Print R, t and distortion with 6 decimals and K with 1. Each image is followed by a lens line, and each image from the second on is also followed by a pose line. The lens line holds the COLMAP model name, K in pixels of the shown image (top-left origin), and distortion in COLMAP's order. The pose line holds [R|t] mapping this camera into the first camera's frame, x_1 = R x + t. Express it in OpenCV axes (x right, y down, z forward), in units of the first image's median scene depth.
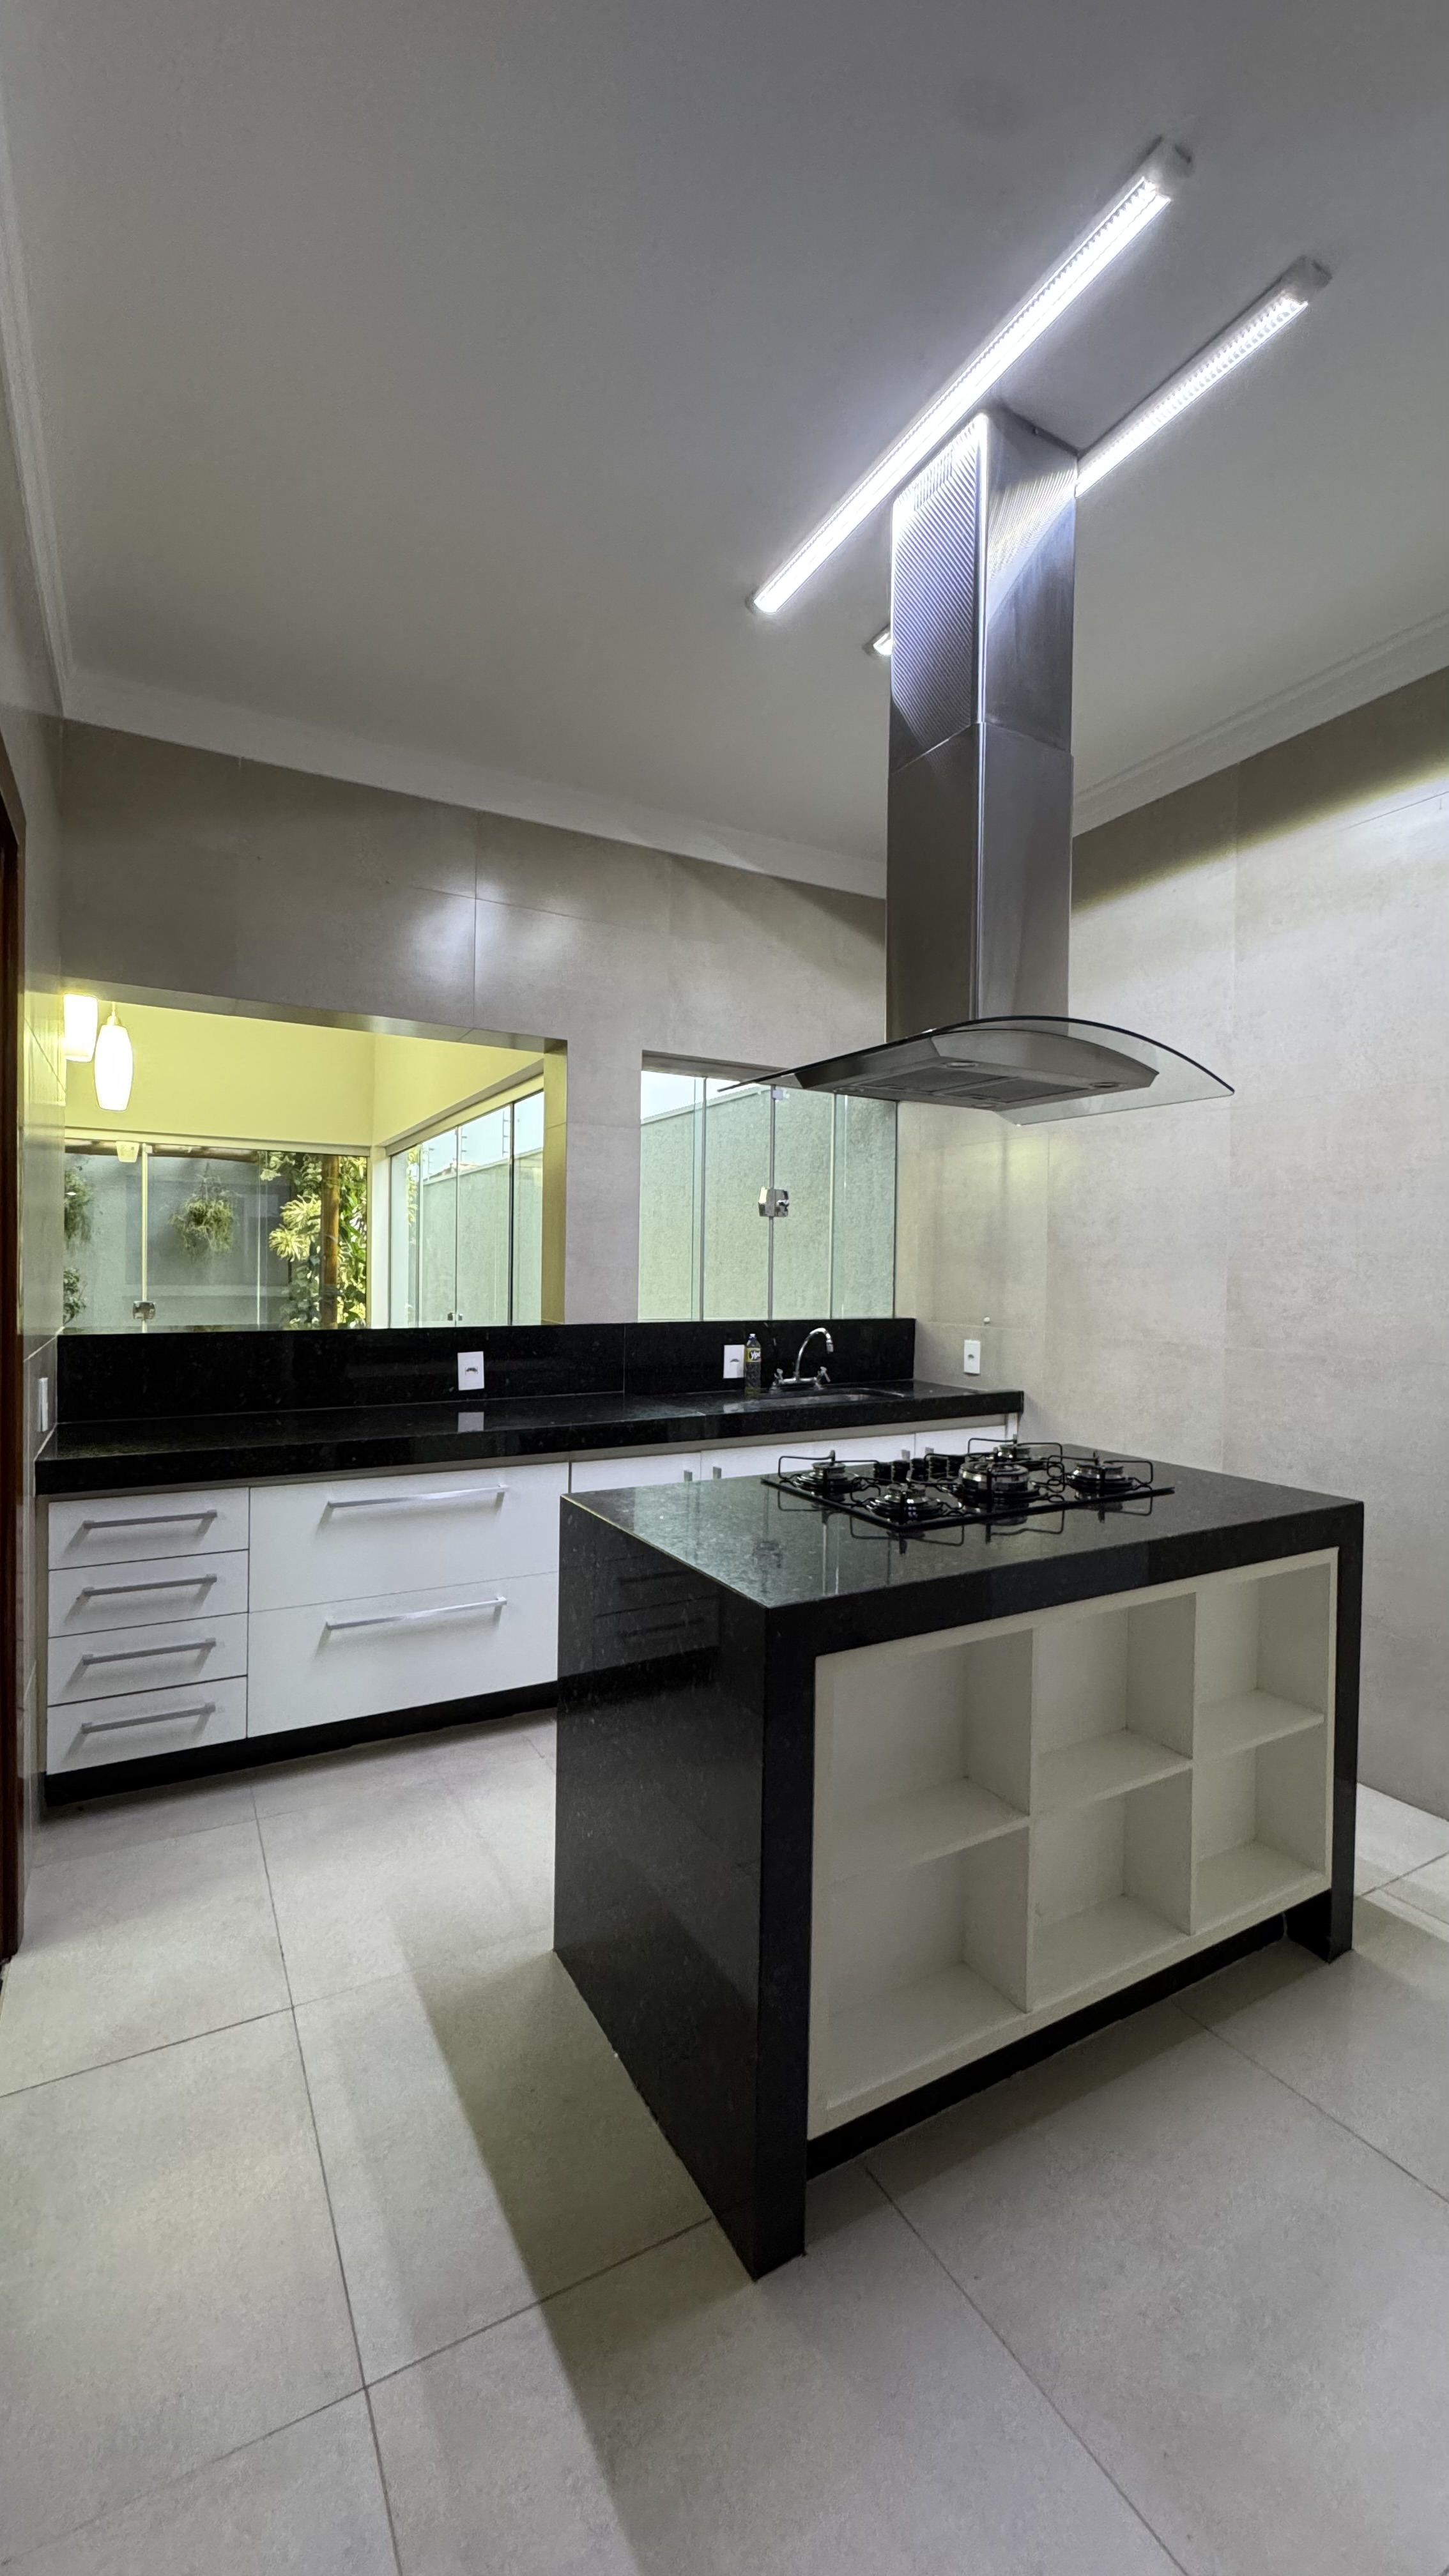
lens RADIAL K [[1027.6, 0, 735.6], [0, 1027.6, 1282.8], [0, 0, 1]] dist [-0.007516, -0.000182]
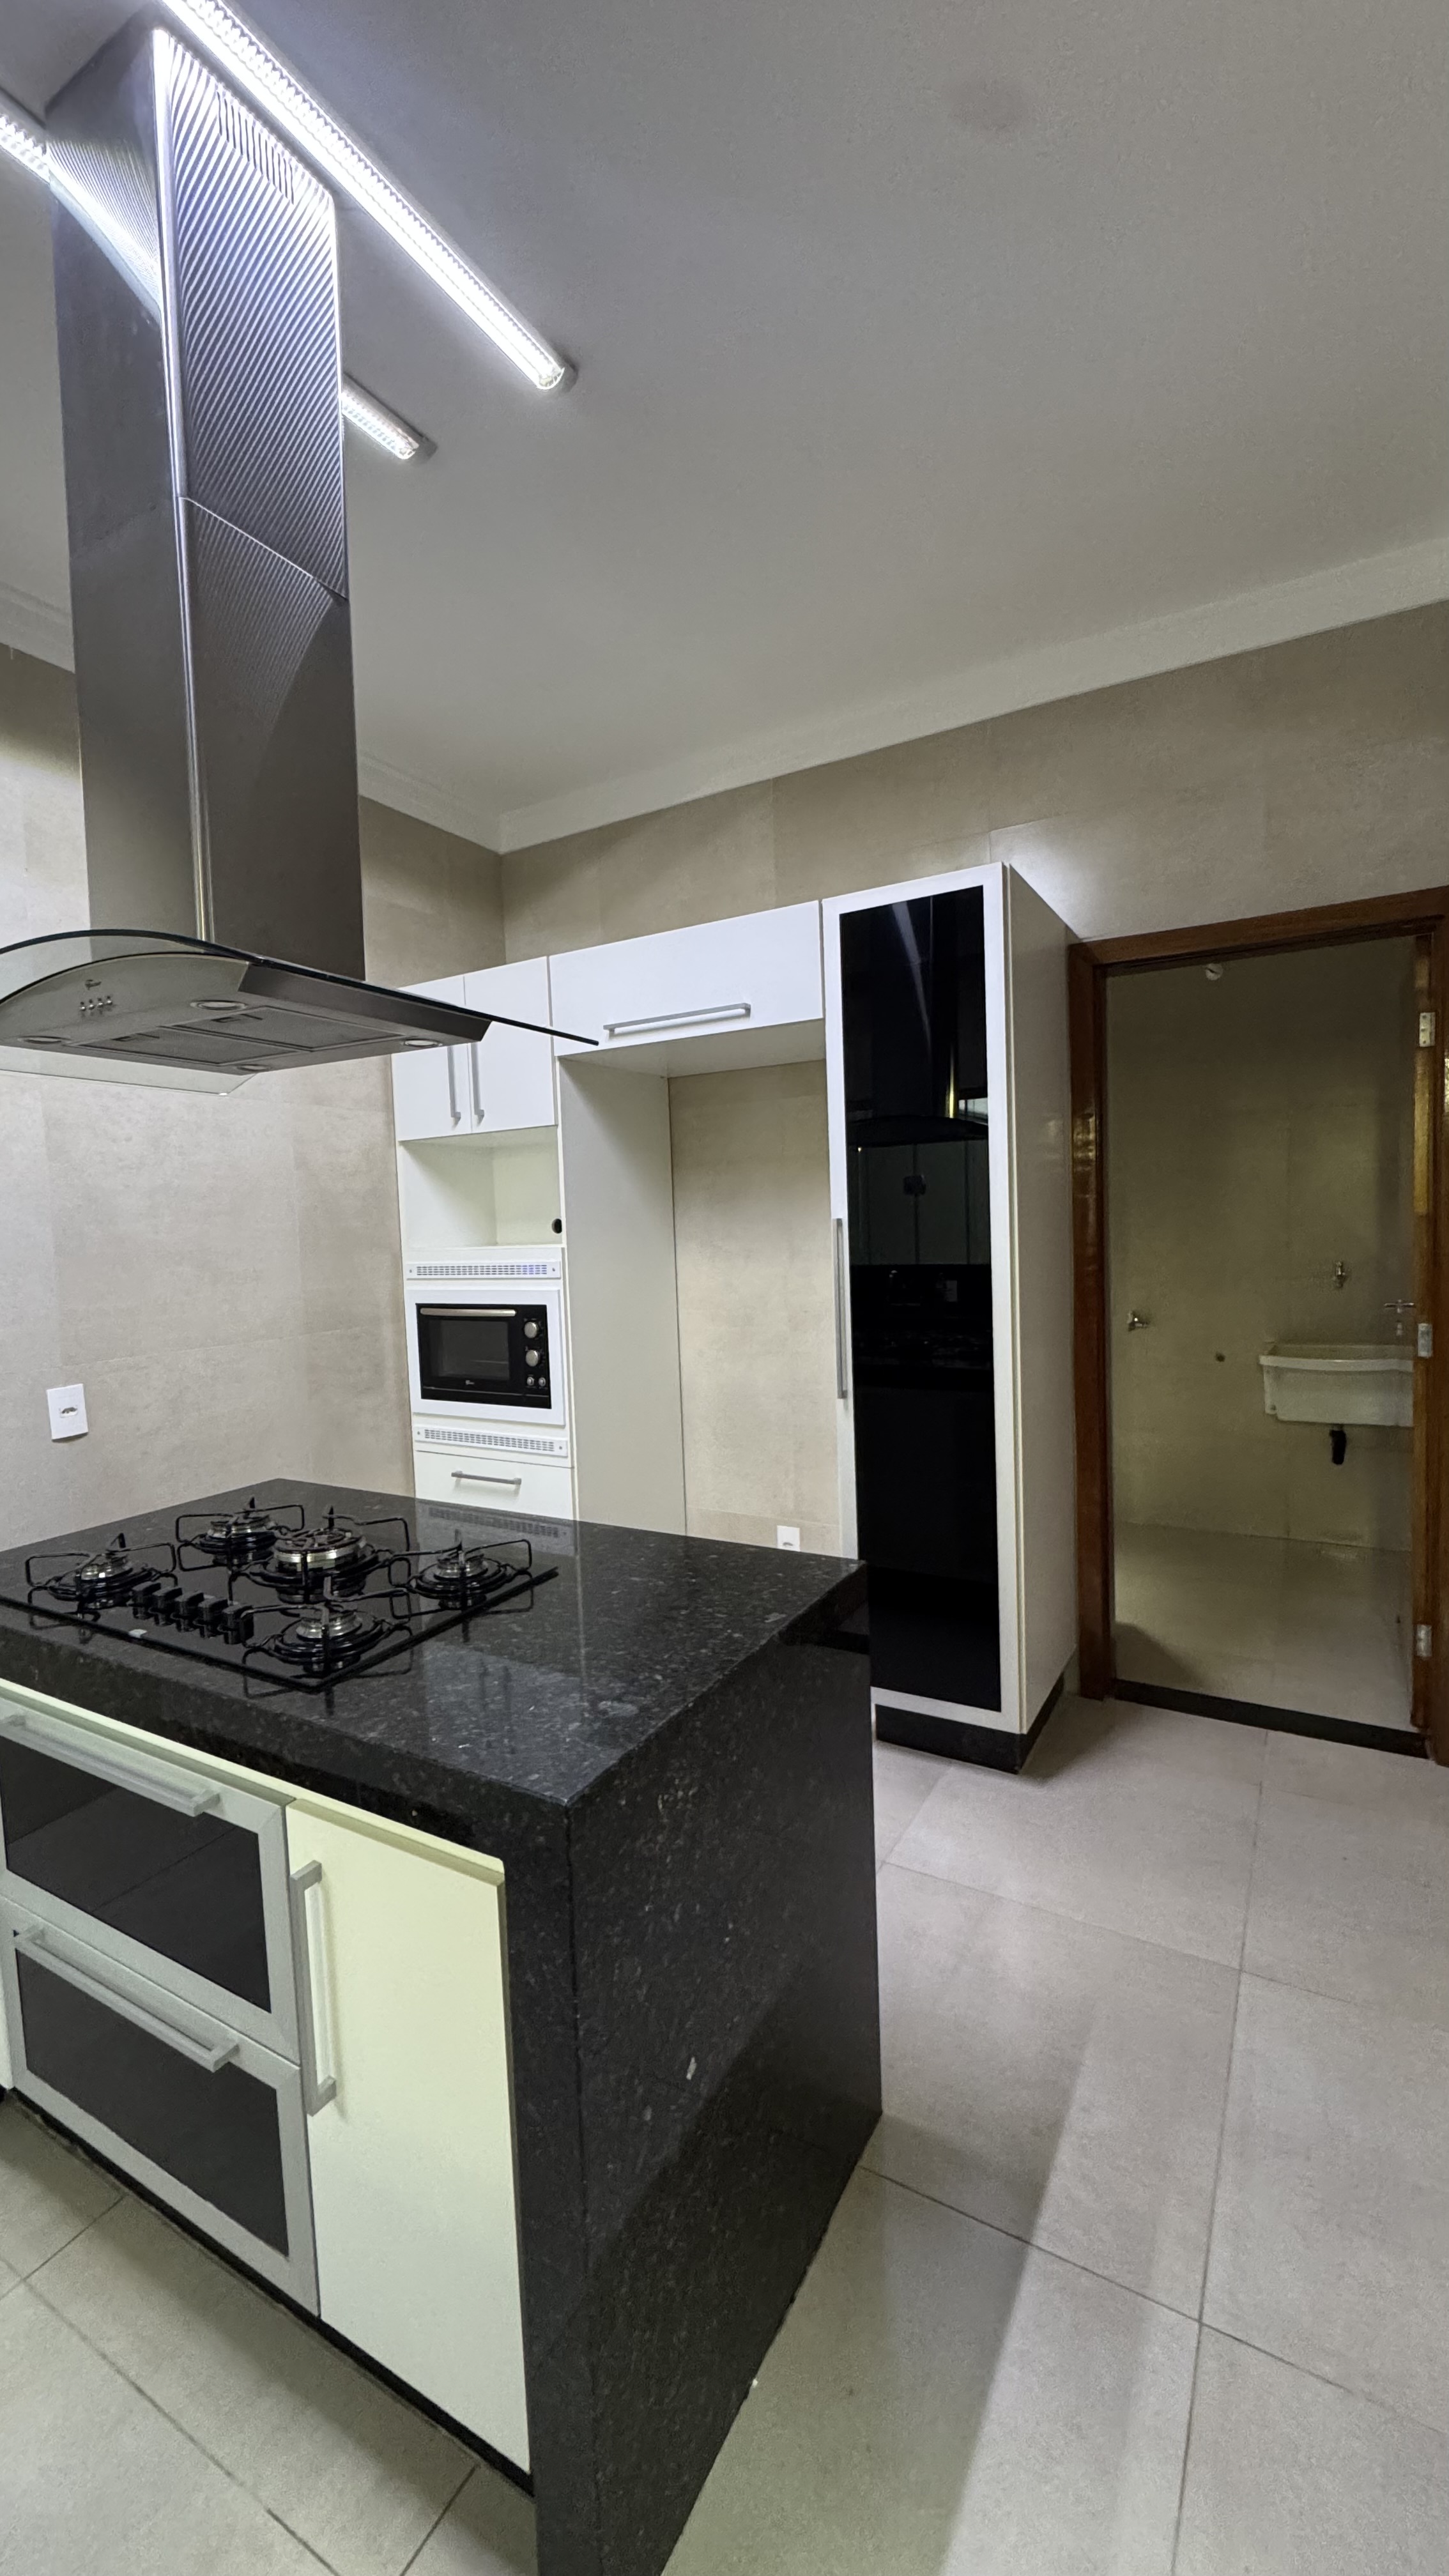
lens RADIAL K [[1027.6, 0, 733.8], [0, 1027.6, 1292.2], [0, 0, 1]] dist [-0.007516, -0.000182]
pose [[-0.517121, -0.037639, 0.855084, -0.895338], [0.036452, 0.997158, 0.065937, -0.067669], [-0.855136, 0.065267, -0.514279, 1.726371]]
